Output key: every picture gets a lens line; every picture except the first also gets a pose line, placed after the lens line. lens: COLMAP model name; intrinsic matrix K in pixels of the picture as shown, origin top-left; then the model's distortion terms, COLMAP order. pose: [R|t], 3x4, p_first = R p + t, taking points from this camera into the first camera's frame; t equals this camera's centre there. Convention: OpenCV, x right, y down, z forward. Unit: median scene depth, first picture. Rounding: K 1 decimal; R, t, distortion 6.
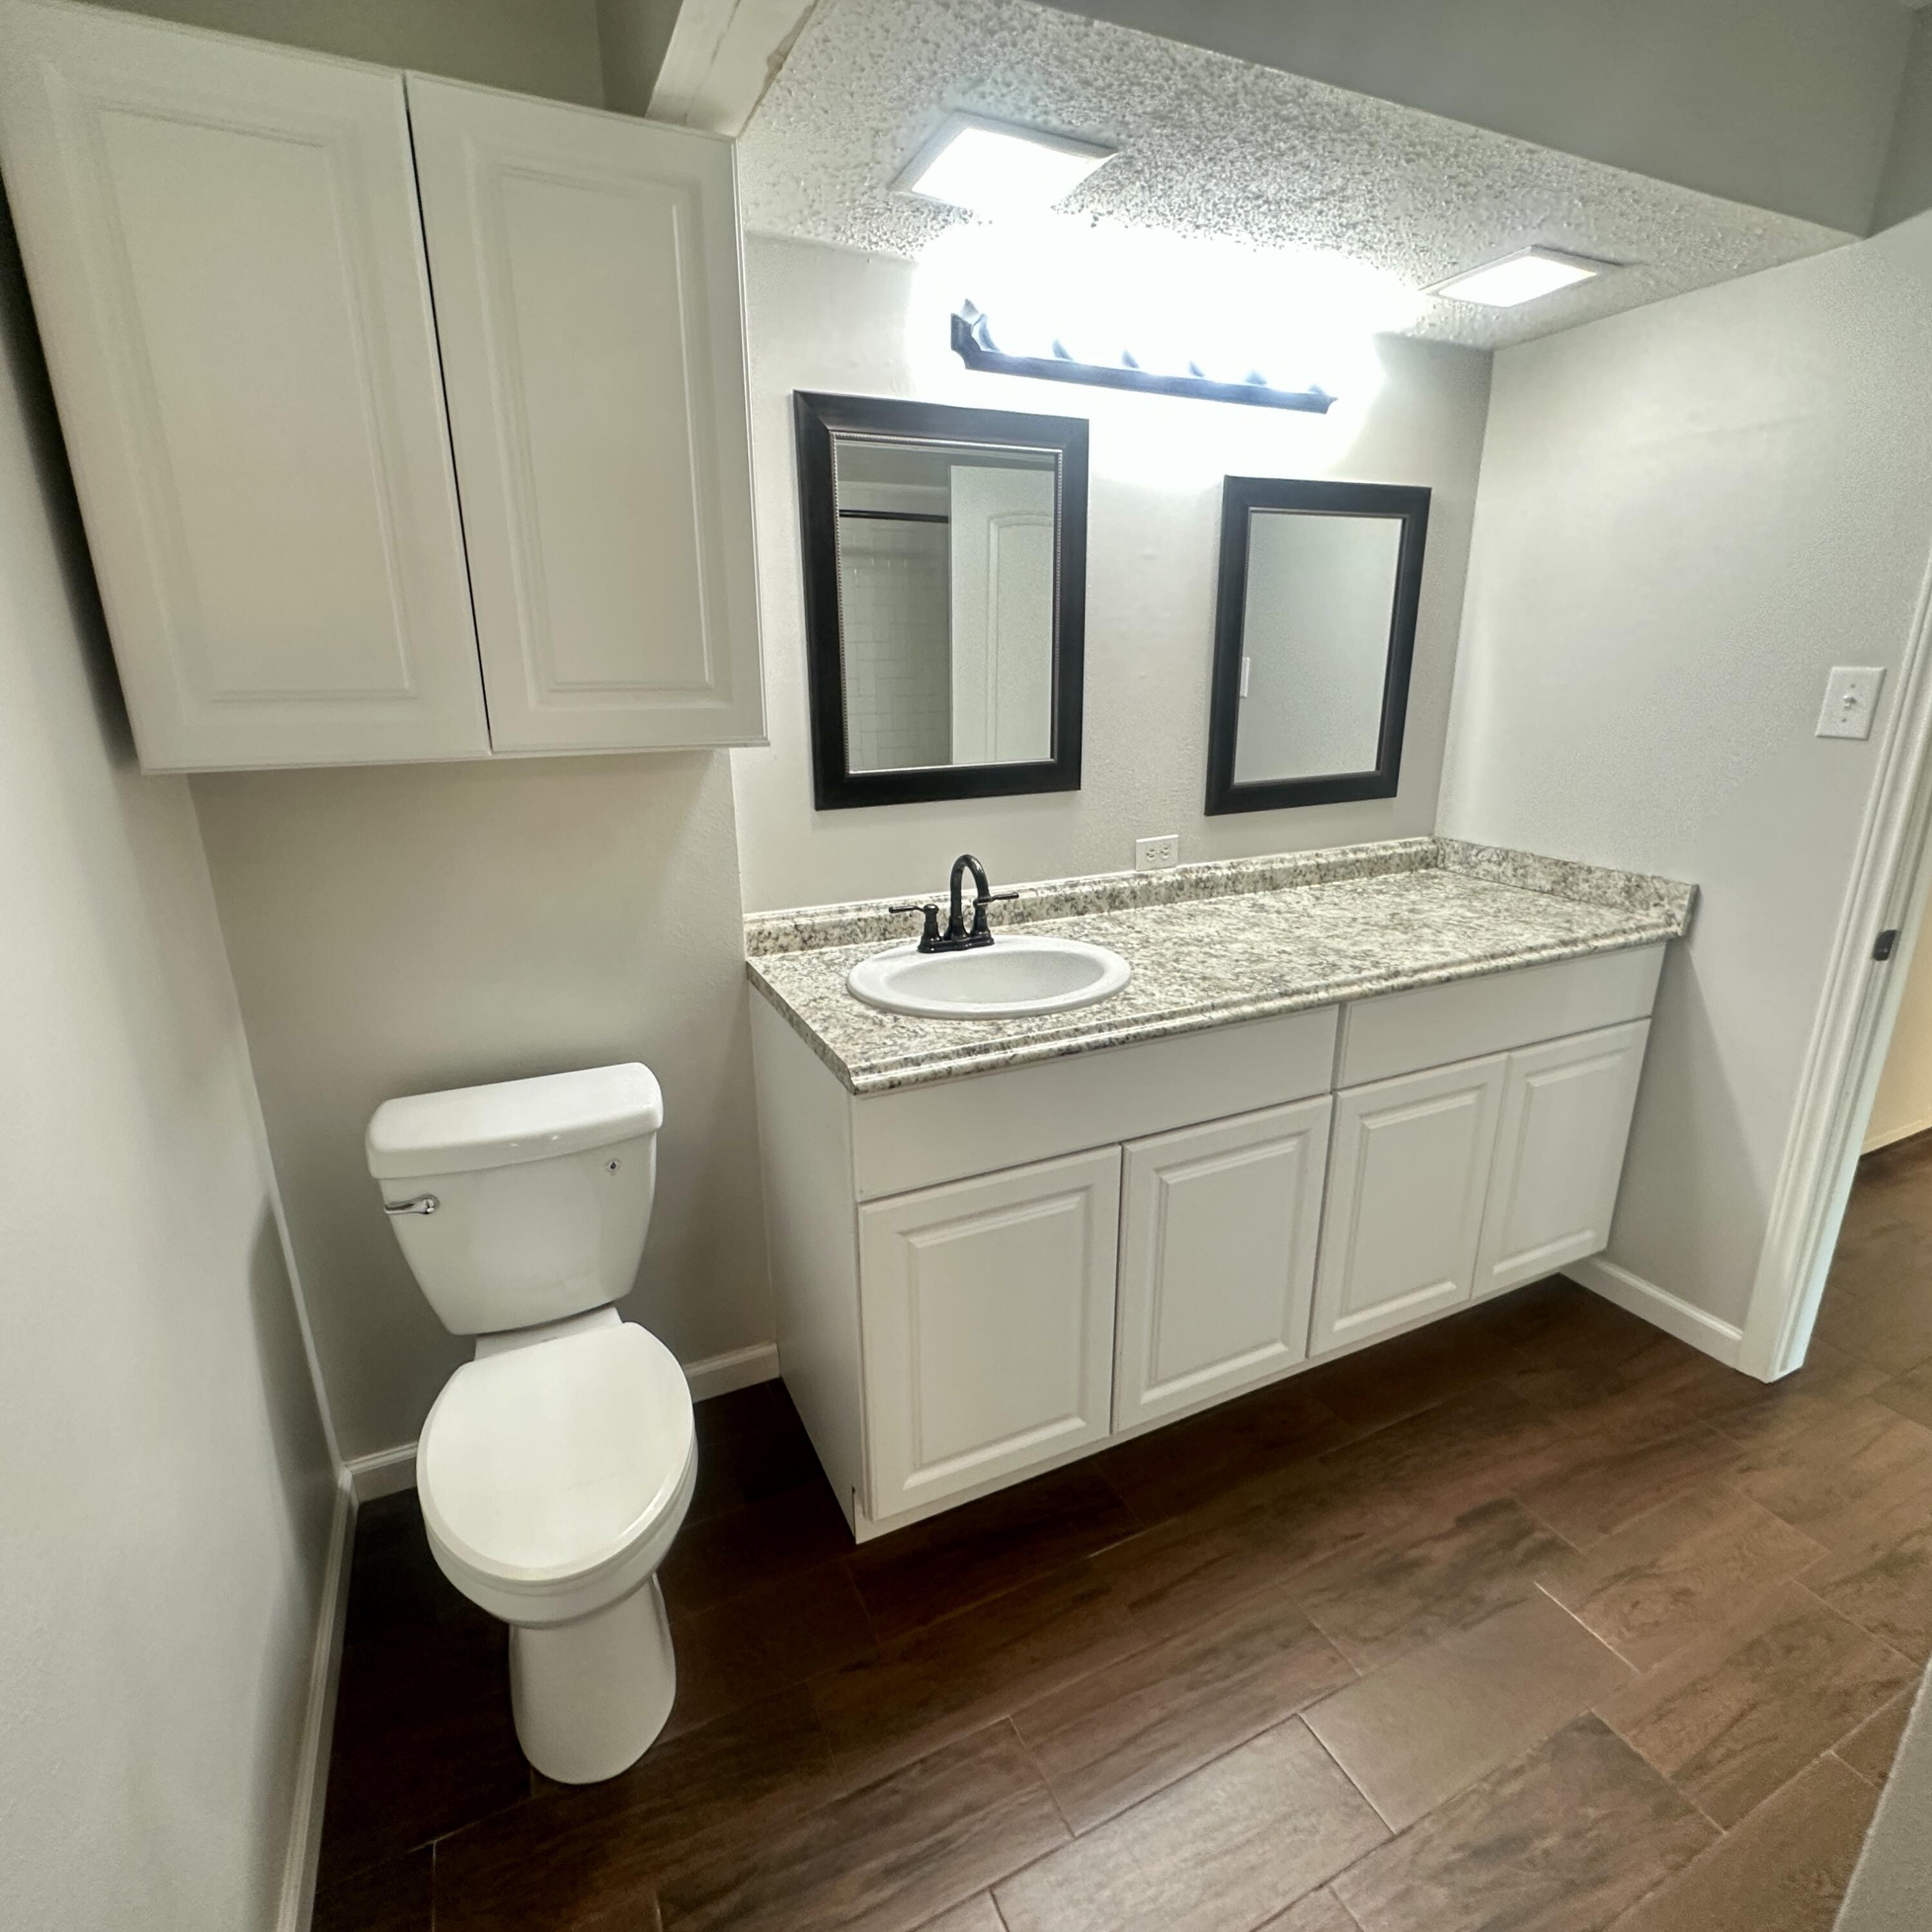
lens RADIAL K [[1025.7, 0, 951.7], [0, 1025.7, 964.8], [0, 0, 1]] dist [-0.001822, 0.000960]
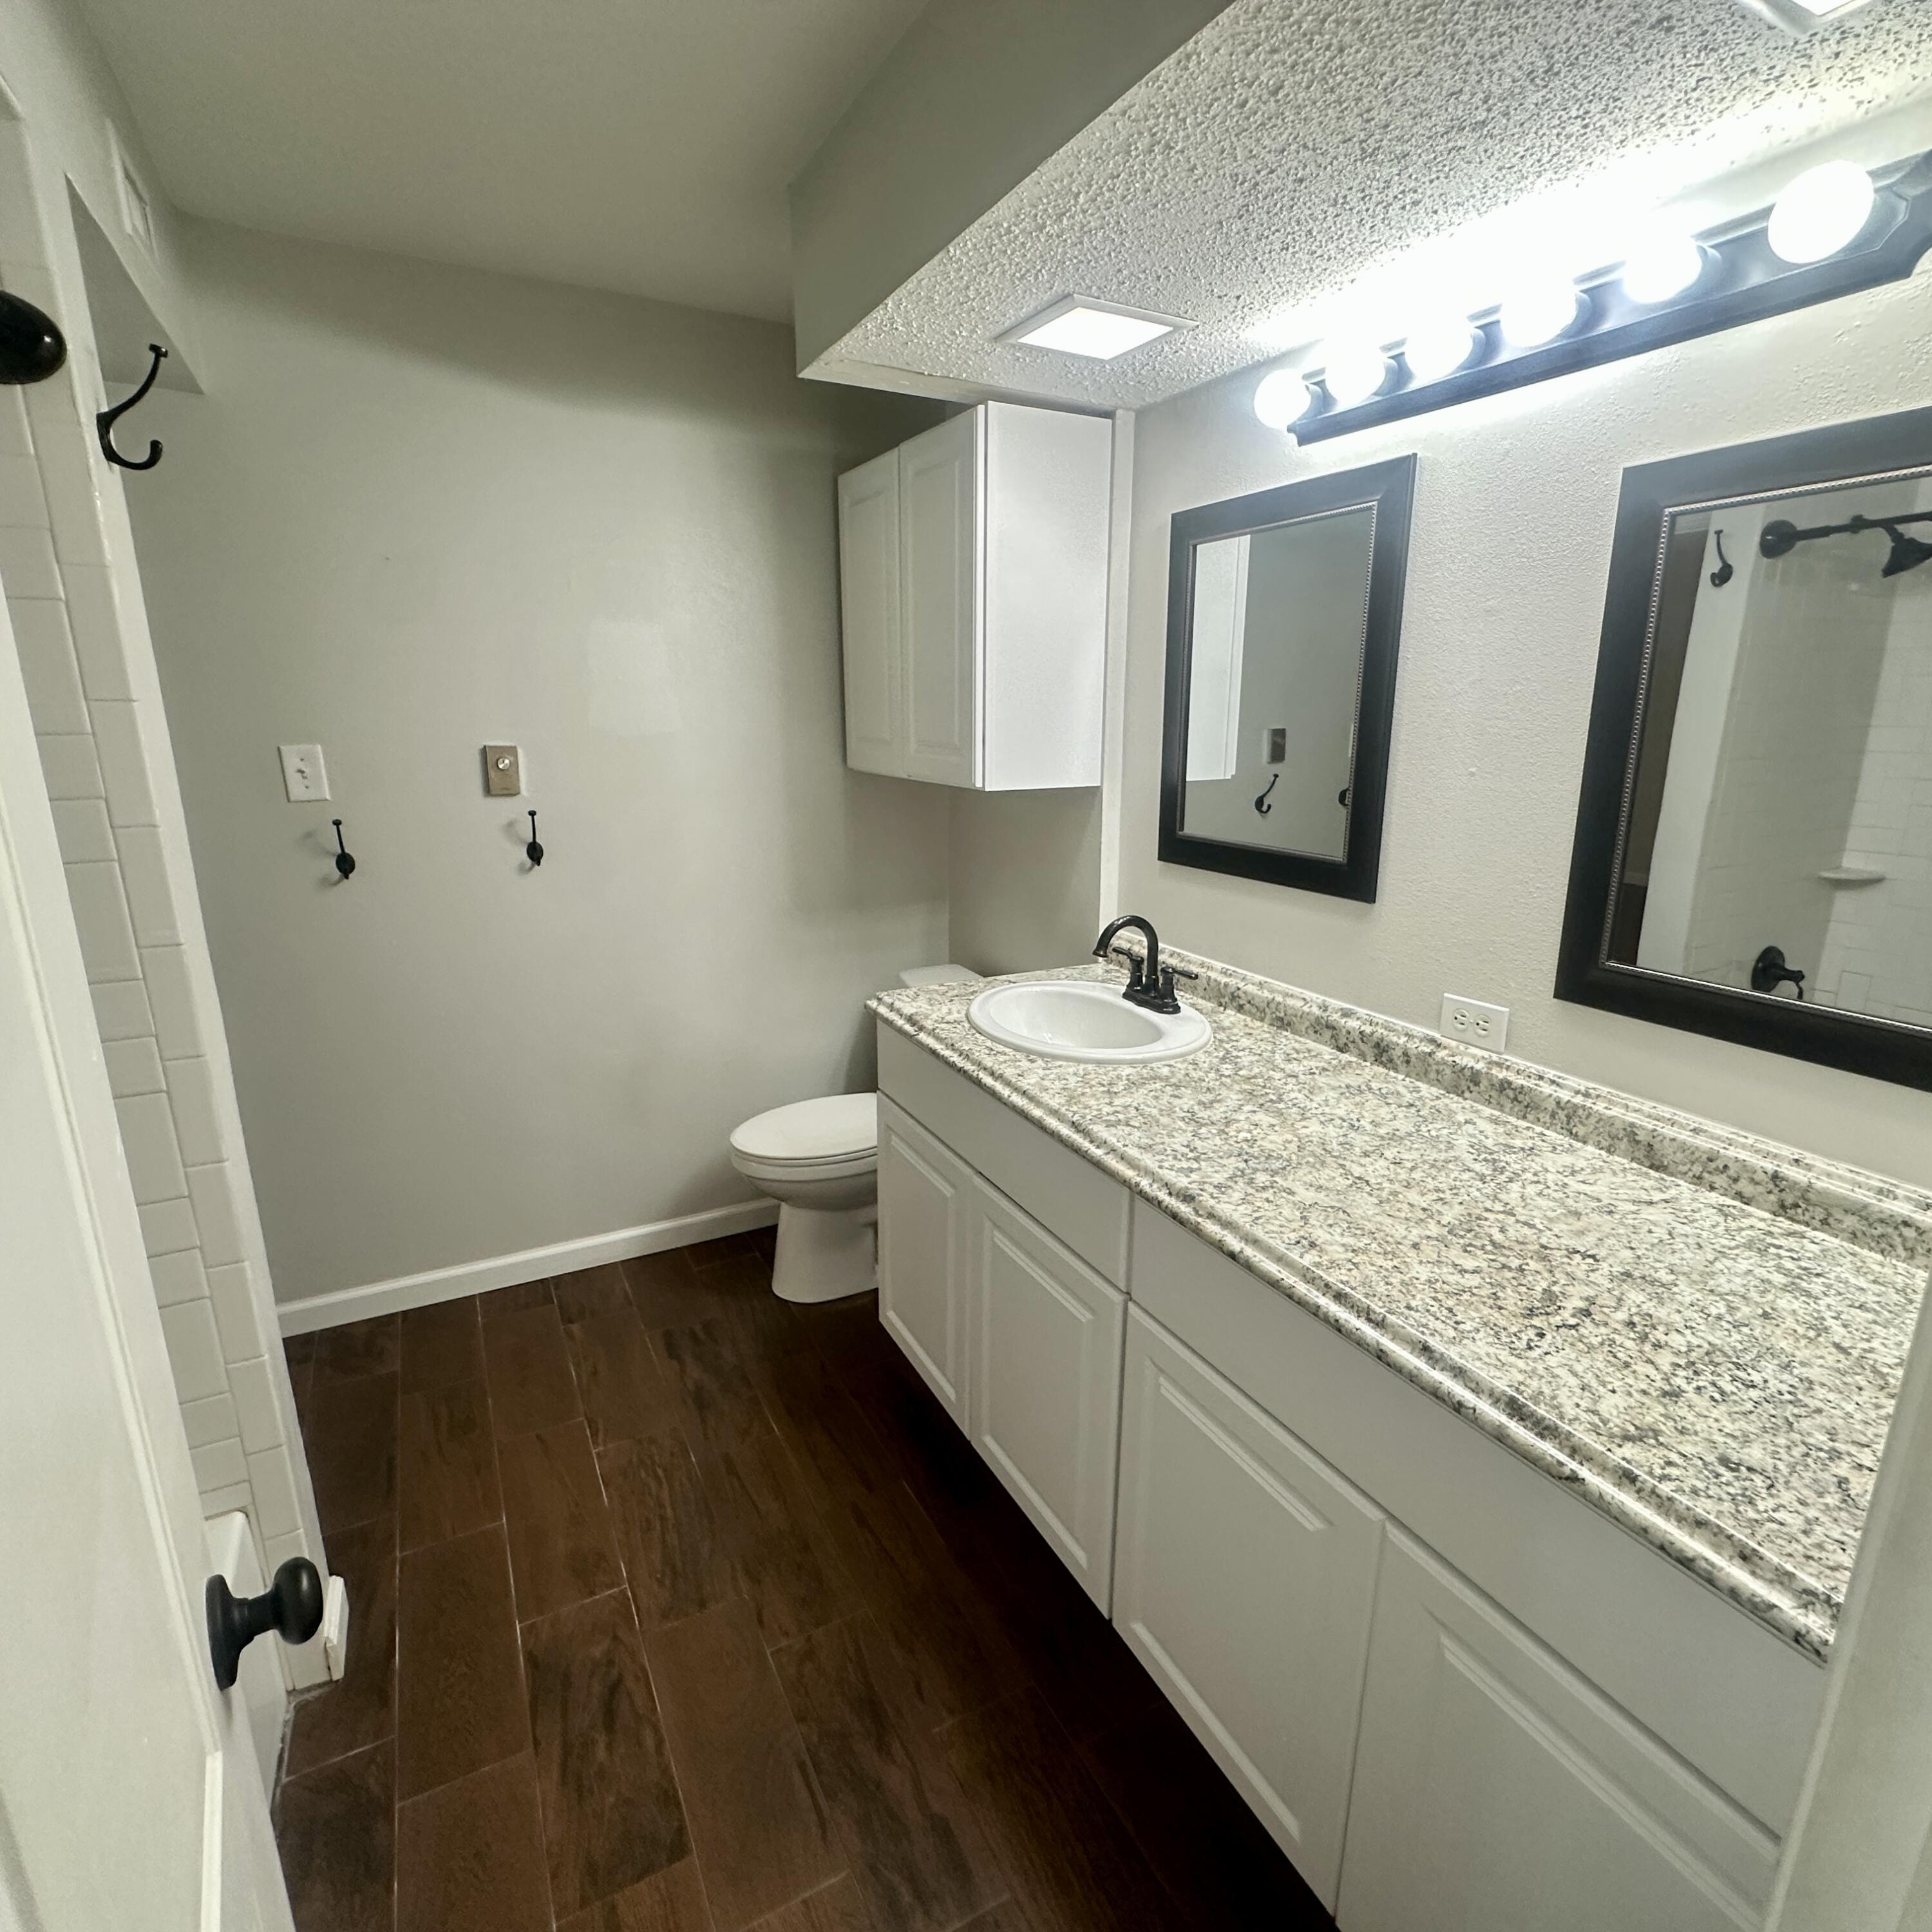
lens RADIAL K [[1025.7, 0, 951.7], [0, 1025.7, 963.1], [0, 0, 1]] dist [-0.001822, 0.000960]
pose [[0.039791, 0.257718, -0.965401, 0.986321], [-0.290803, 0.927330, 0.235569, -0.241037], [0.955955, 0.271368, 0.111844, 0.663989]]
